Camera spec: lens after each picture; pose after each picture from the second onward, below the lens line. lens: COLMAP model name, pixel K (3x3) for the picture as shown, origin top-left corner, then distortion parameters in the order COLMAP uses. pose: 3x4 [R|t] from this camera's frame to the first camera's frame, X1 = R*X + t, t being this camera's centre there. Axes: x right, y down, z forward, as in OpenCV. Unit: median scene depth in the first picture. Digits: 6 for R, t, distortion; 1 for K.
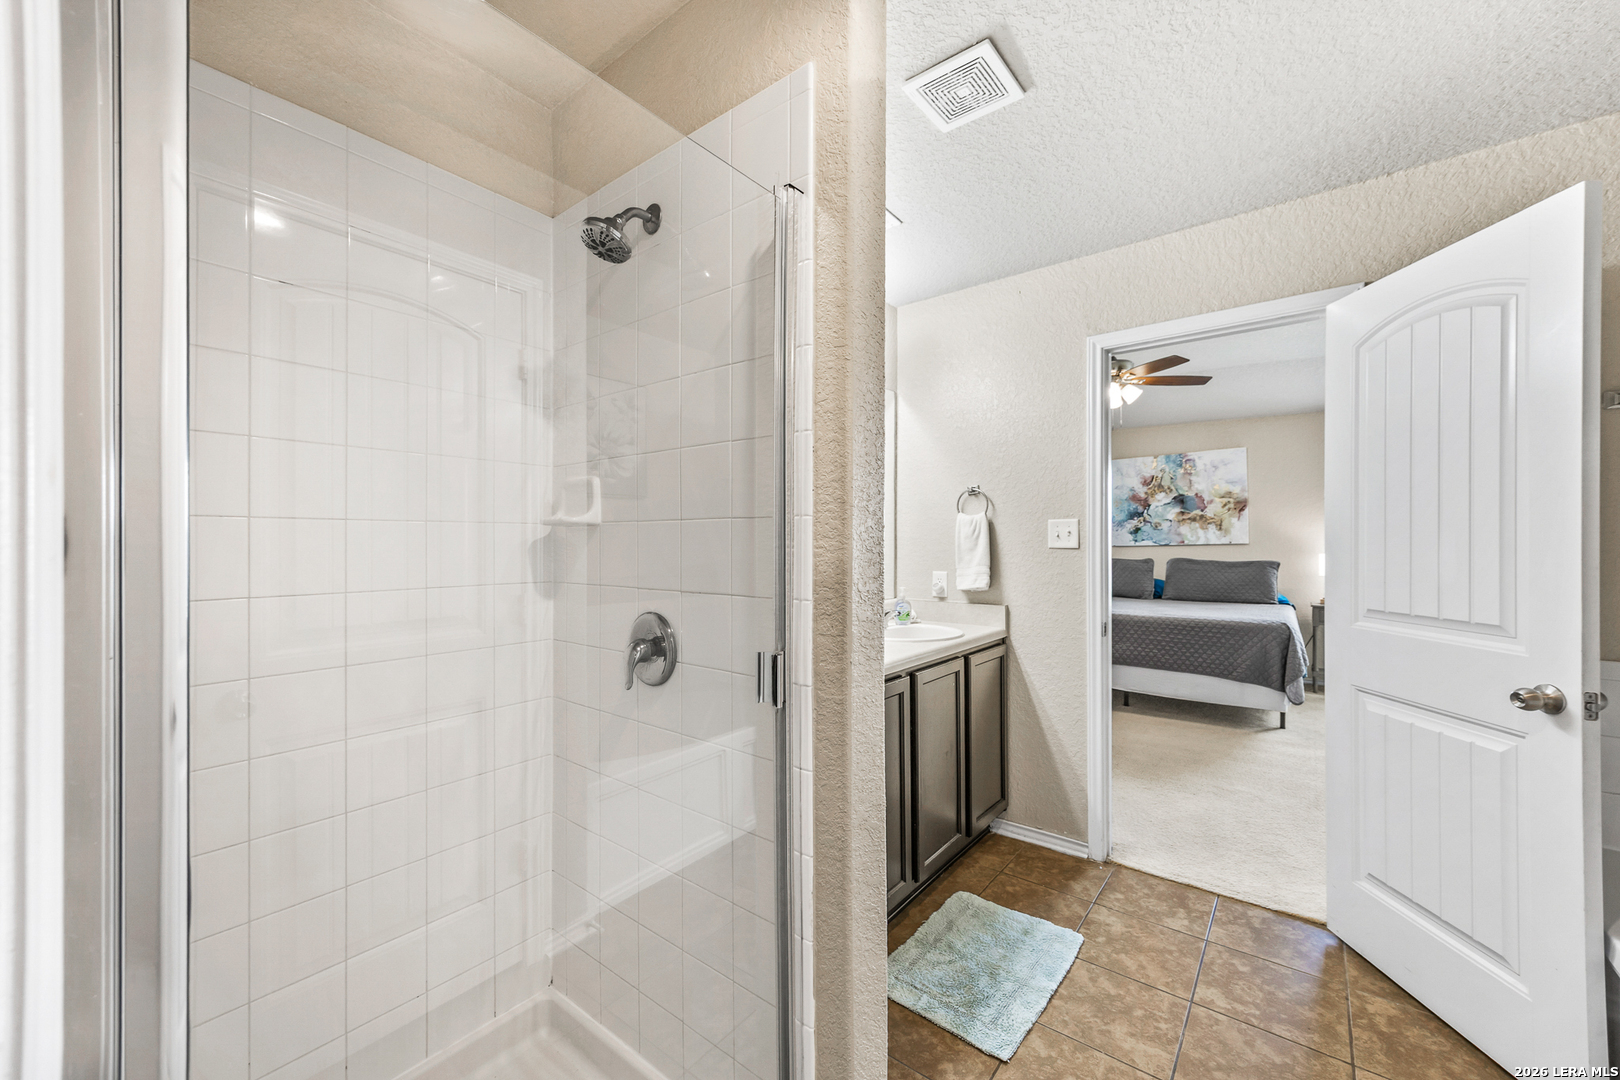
lens RADIAL K [[613.0, 0, 811.5], [0, 613.0, 539.7], [0, 0, 1]] dist [0.017474, 0.000642]
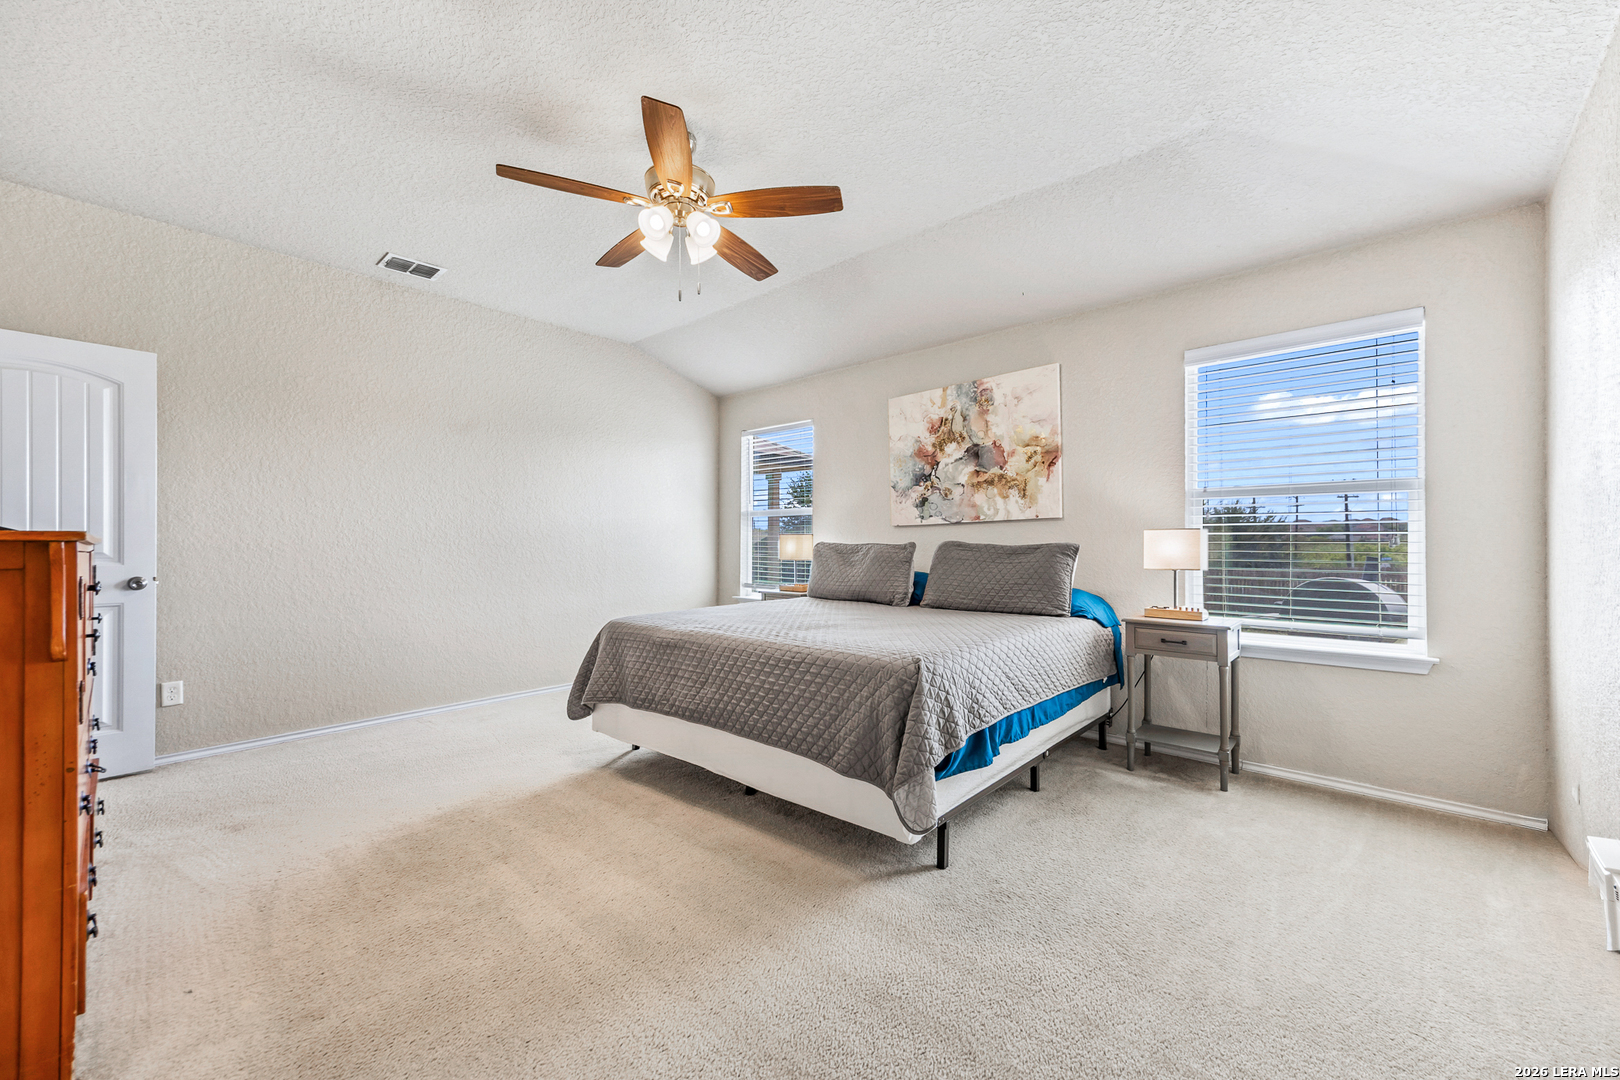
lens RADIAL K [[613.0, 0, 812.0], [0, 613.0, 540.2], [0, 0, 1]] dist [0.017474, 0.000642]
pose [[0.996708, 0.000653, -0.081078, 0.484989], [-0.000552, 0.999999, 0.001264, 0.027243], [0.081078, -0.001215, 0.996707, 0.346048]]
